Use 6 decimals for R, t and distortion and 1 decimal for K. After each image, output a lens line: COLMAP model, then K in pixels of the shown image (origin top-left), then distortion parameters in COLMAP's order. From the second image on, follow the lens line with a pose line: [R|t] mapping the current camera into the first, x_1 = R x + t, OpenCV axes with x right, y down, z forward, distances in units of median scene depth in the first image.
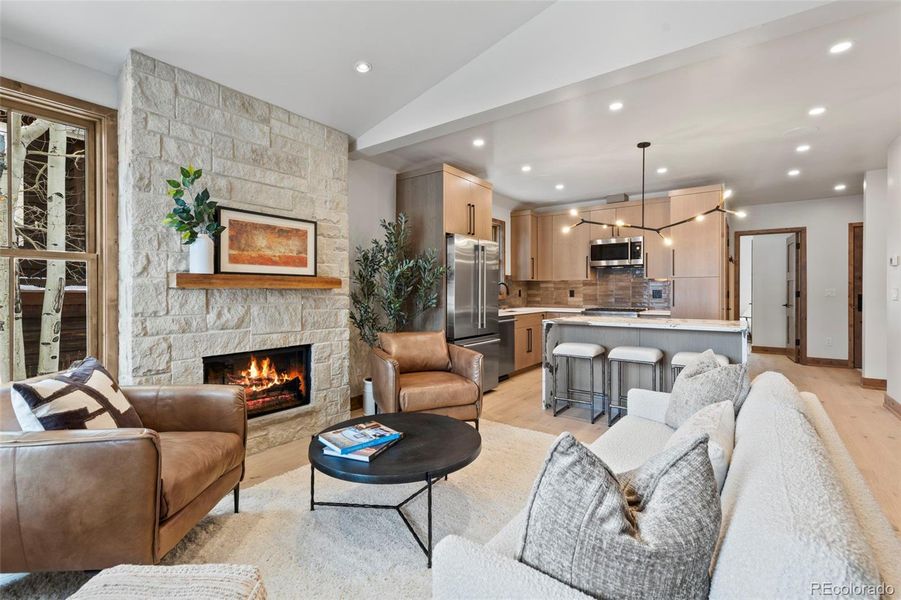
lens RADIAL K [[404.5, 0, 452.8], [0, 404.5, 292.6], [0, 0, 1]] dist [0.006331, -0.001733]
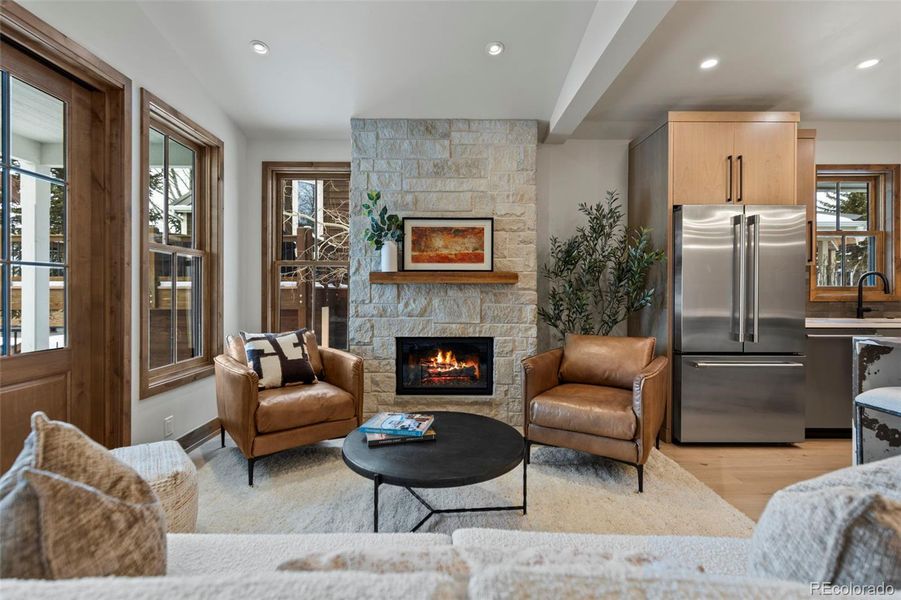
lens RADIAL K [[404.5, 0, 450.0], [0, 404.5, 291.7], [0, 0, 1]] dist [0.006331, -0.001733]
pose [[0.599217, 0.003363, -0.800580, 0.420713], [-0.004837, 0.999988, 0.000581, 0.011671], [0.800572, 0.003524, 0.599226, 0.305842]]
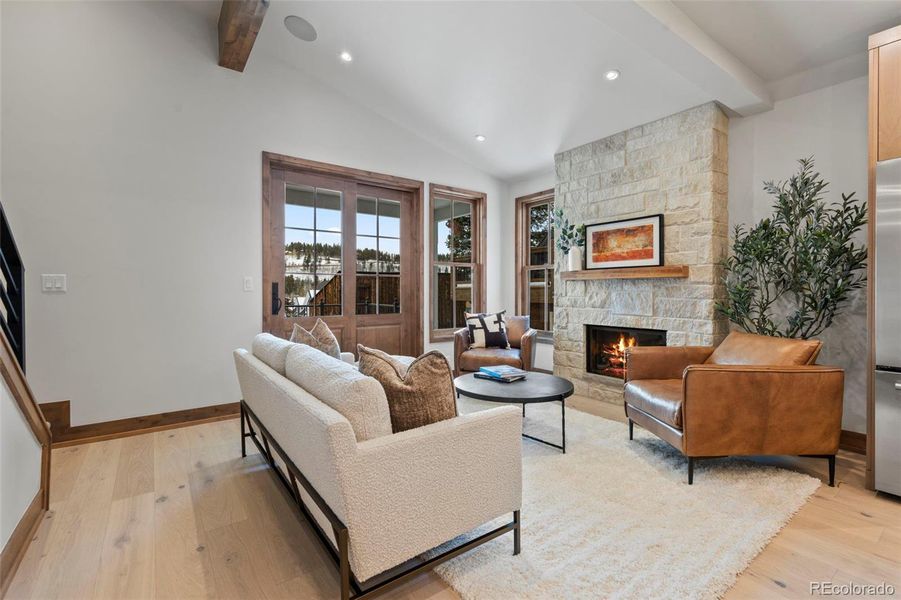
lens RADIAL K [[404.5, 0, 448.0], [0, 404.5, 291.6], [0, 0, 1]] dist [0.006331, -0.001733]
pose [[-0.302172, 0.003728, -0.953246, 0.845813], [-0.001493, 0.999989, 0.004384, 0.023077], [0.953252, 0.002748, -0.302164, 0.800933]]
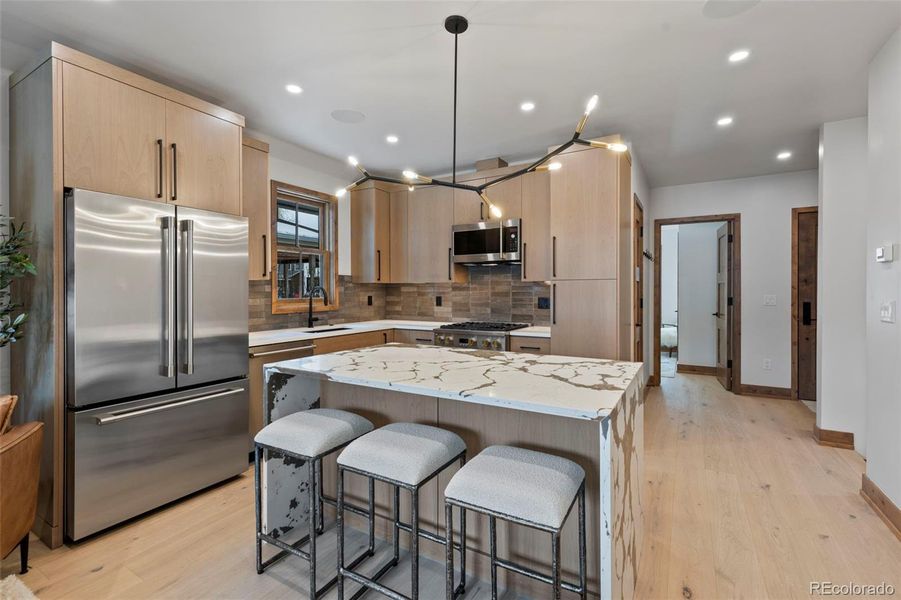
lens RADIAL K [[404.5, 0, 452.4], [0, 404.5, 293.5], [0, 0, 1]] dist [0.006331, -0.001733]
pose [[0.994577, -0.001176, 0.103993, 0.507649], [0.000864, 0.999995, 0.003046, -0.027790], [-0.103996, -0.002940, 0.994573, 0.597781]]
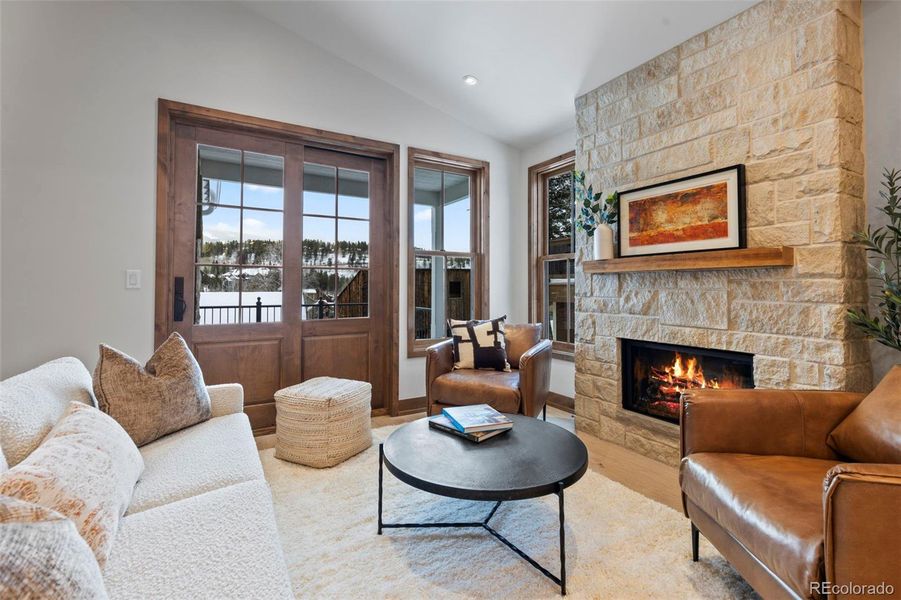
lens RADIAL K [[404.5, 0, 451.5], [0, 404.5, 280.7], [0, 0, 1]] dist [0.006331, -0.001733]
pose [[-0.394783, -0.015948, -0.918636, 0.444473], [-0.001674, 0.999860, -0.016639, 0.023175], [0.918773, -0.005031, -0.394755, 0.840366]]
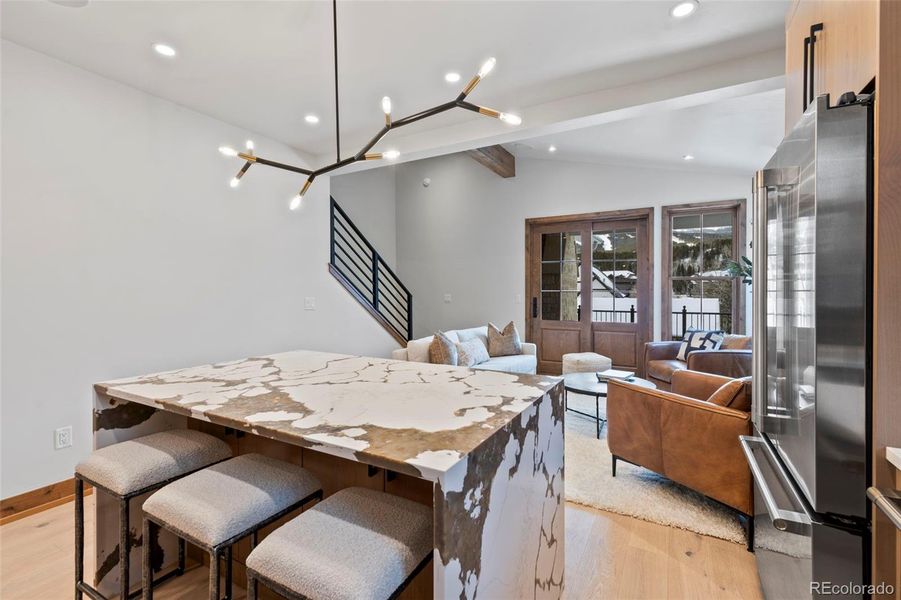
lens RADIAL K [[404.5, 0, 456.9], [0, 404.5, 297.9], [0, 0, 1]] dist [0.006331, -0.001733]
pose [[-0.992407, 0.003546, -0.122949, 0.479228], [0.001059, 0.999794, 0.020291, -0.032937], [0.122995, 0.020007, -0.992206, 1.786143]]
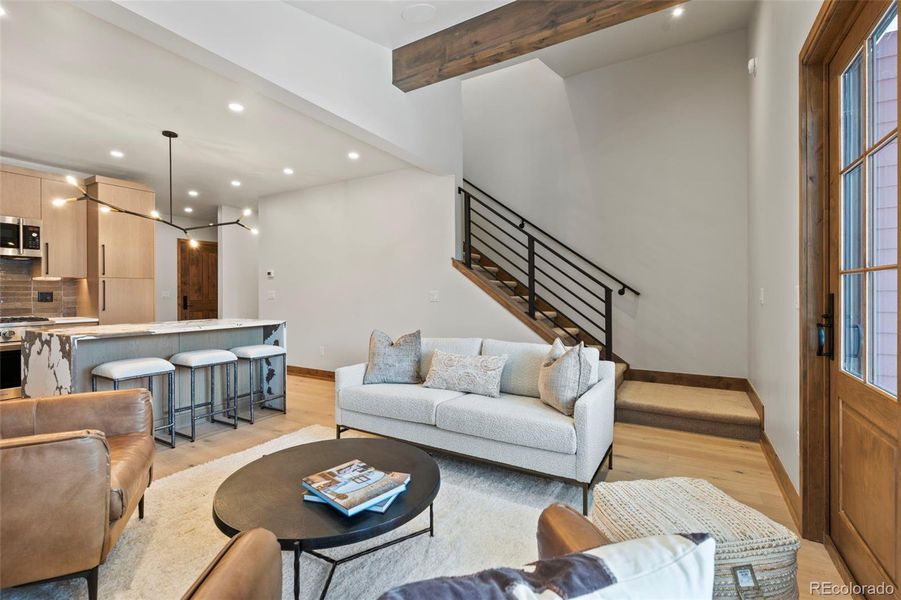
lens RADIAL K [[404.5, 0, 448.2], [0, 404.5, 295.7], [0, 0, 1]] dist [0.006331, -0.001733]
pose [[-0.090869, -0.005286, 0.995849, -0.626749], [0.002958, 0.999980, 0.005578, -0.000209], [-0.995859, 0.003453, -0.090851, 0.560302]]
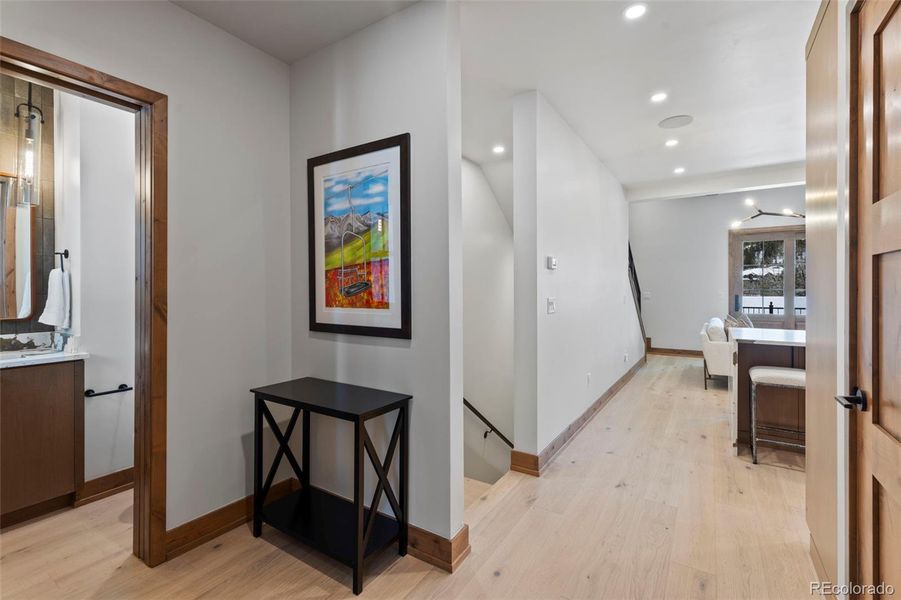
lens RADIAL K [[404.5, 0, 448.5], [0, 404.5, 291.9], [0, 0, 1]] dist [0.006331, -0.001733]
pose [[-0.998620, 0.006204, -0.052149, 1.614881], [0.005924, 0.999967, 0.005524, -0.035882], [0.052181, 0.005208, -0.998624, 2.153795]]
